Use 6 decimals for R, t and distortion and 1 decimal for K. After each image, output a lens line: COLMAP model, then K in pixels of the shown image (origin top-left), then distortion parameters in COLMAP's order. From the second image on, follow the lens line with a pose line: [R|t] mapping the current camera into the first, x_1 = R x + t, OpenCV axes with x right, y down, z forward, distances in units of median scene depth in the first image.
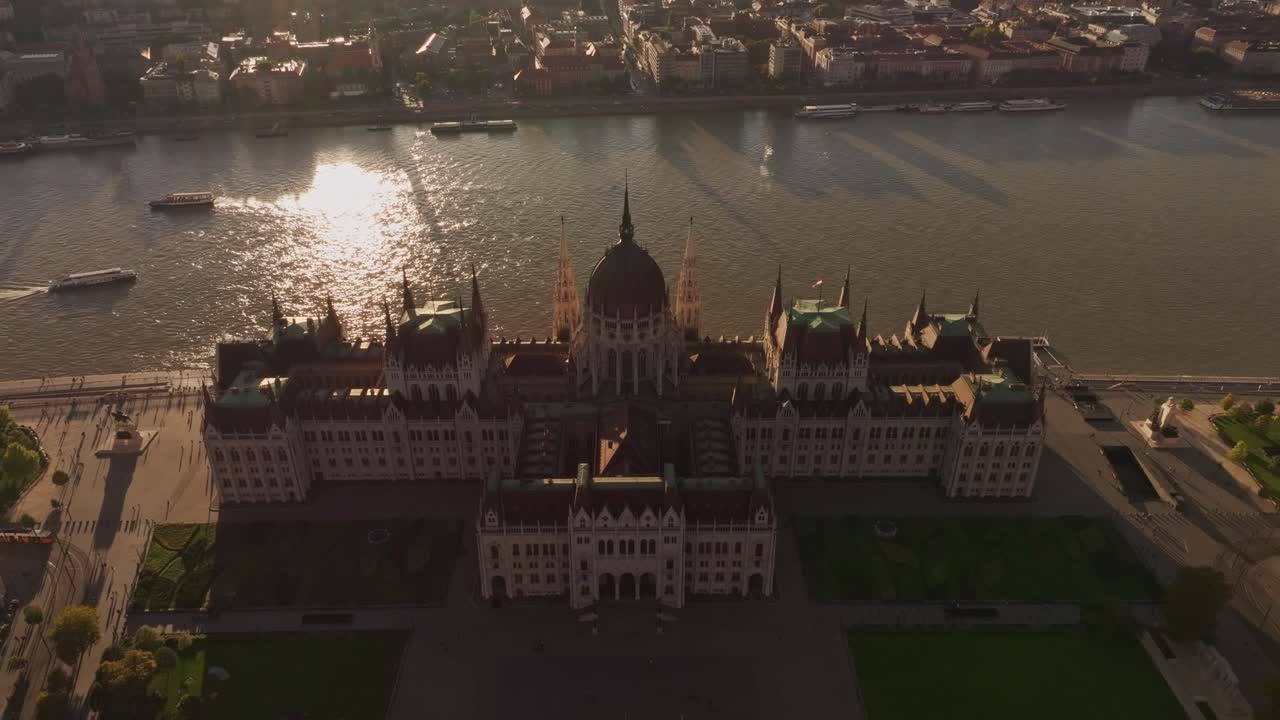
lens RADIAL K [[943.7, 0, 652.2], [0, 943.7, 360.2], [0, 0, 1]] dist [-0.000888, 0.029072]
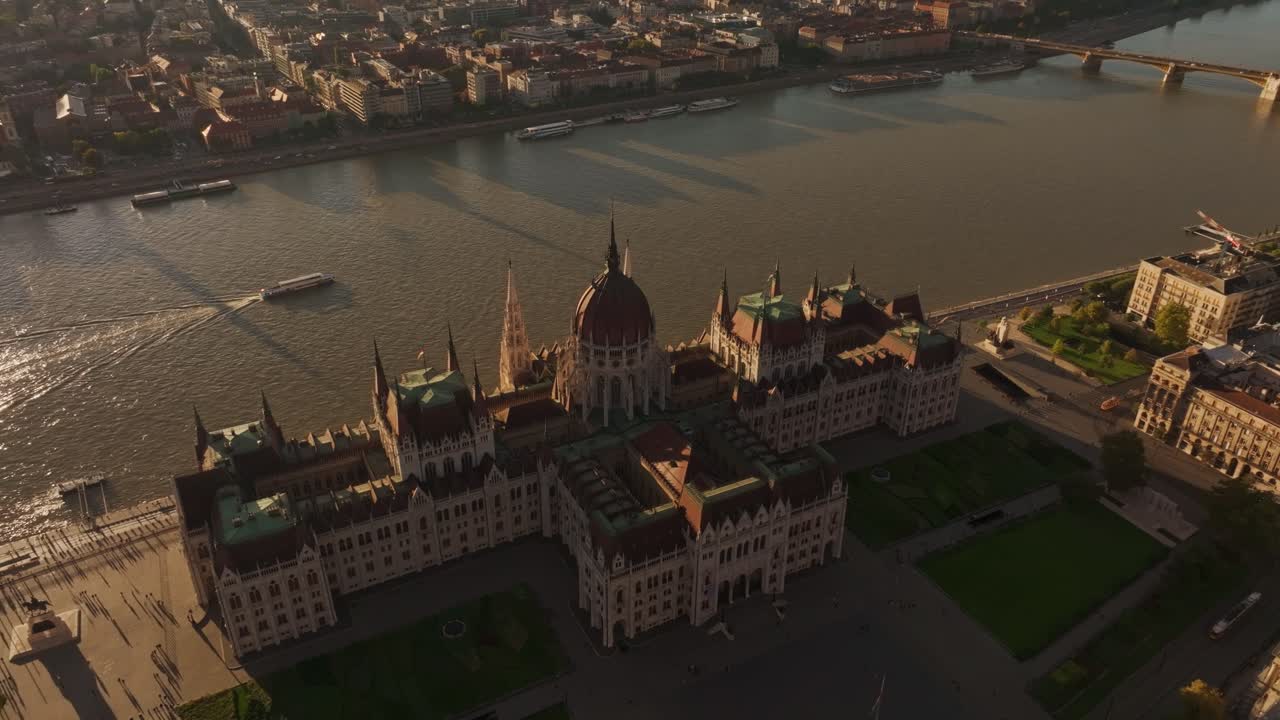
lens RADIAL K [[943.7, 0, 652.2], [0, 943.7, 360.2], [0, 0, 1]] dist [-0.000888, 0.029072]
pose [[0.884931, -0.216069, 0.412566, -0.404817], [0.223895, 0.974153, 0.029942, -0.049073], [-0.408372, 0.065875, 0.910436, 0.058299]]
